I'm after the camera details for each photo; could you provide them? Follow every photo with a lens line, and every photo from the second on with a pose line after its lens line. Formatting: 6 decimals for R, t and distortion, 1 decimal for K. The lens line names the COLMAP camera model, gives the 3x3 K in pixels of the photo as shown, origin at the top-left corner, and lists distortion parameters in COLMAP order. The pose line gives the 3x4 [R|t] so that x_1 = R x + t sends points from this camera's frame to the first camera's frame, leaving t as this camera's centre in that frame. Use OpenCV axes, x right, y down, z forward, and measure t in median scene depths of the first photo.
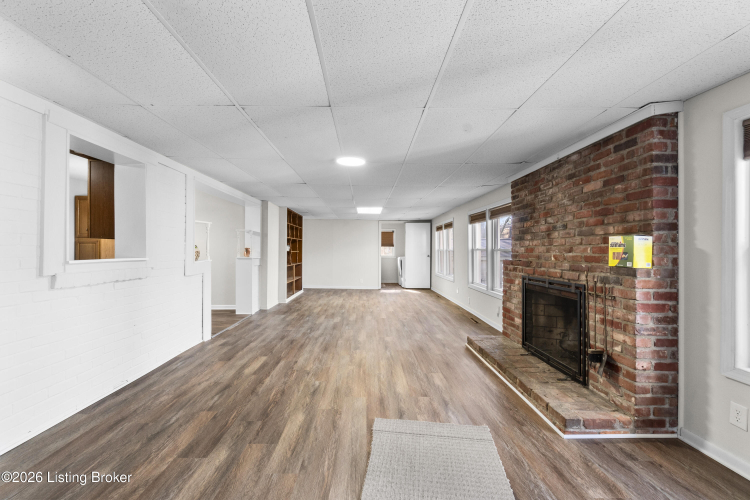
lens RADIAL K [[320.8, 0, 369.0], [0, 320.8, 248.5], [0, 0, 1]] dist [-0.004071, -0.000076]
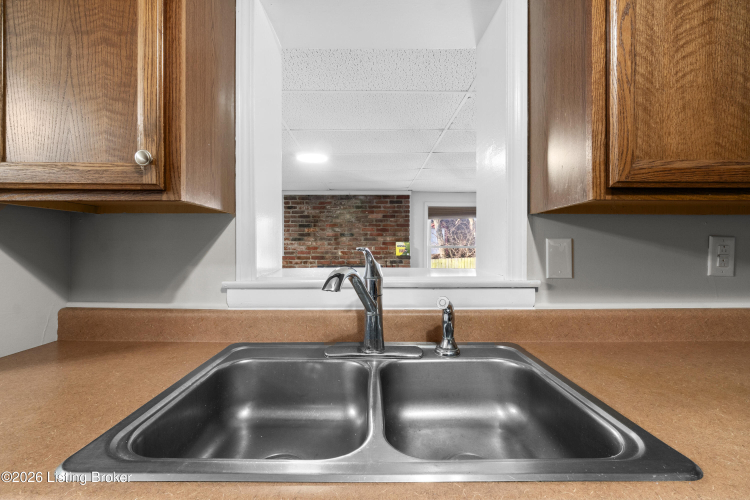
lens RADIAL K [[320.8, 0, 369.0], [0, 320.8, 248.5], [0, 0, 1]] dist [-0.004071, -0.000076]
pose [[0.008289, -0.000647, 0.999965, -1.318529], [-0.005945, 0.999982, 0.000697, 0.005369], [-0.999948, -0.005950, 0.008285, 1.047719]]
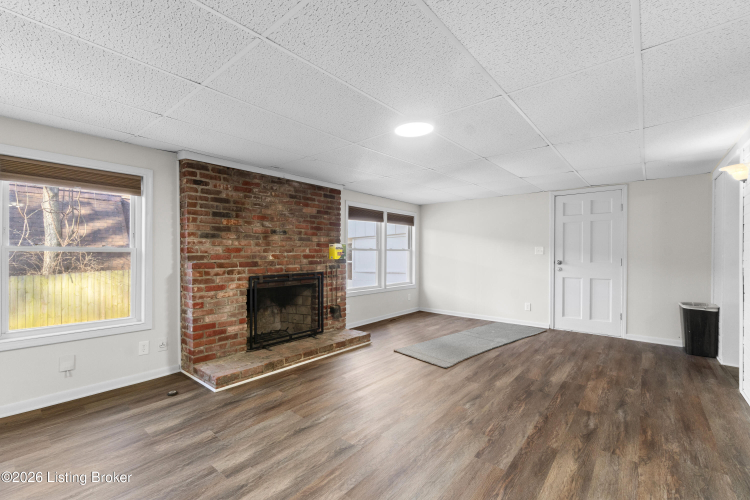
lens RADIAL K [[325.8, 0, 372.4], [0, 325.8, 253.9], [0, 0, 1]] dist [-0.002512, -0.000144]
pose [[-0.758787, -0.009089, 0.651275, -0.604461], [-0.008459, 0.999956, 0.004099, 0.012775], [-0.651284, -0.002399, -0.758830, 2.074278]]
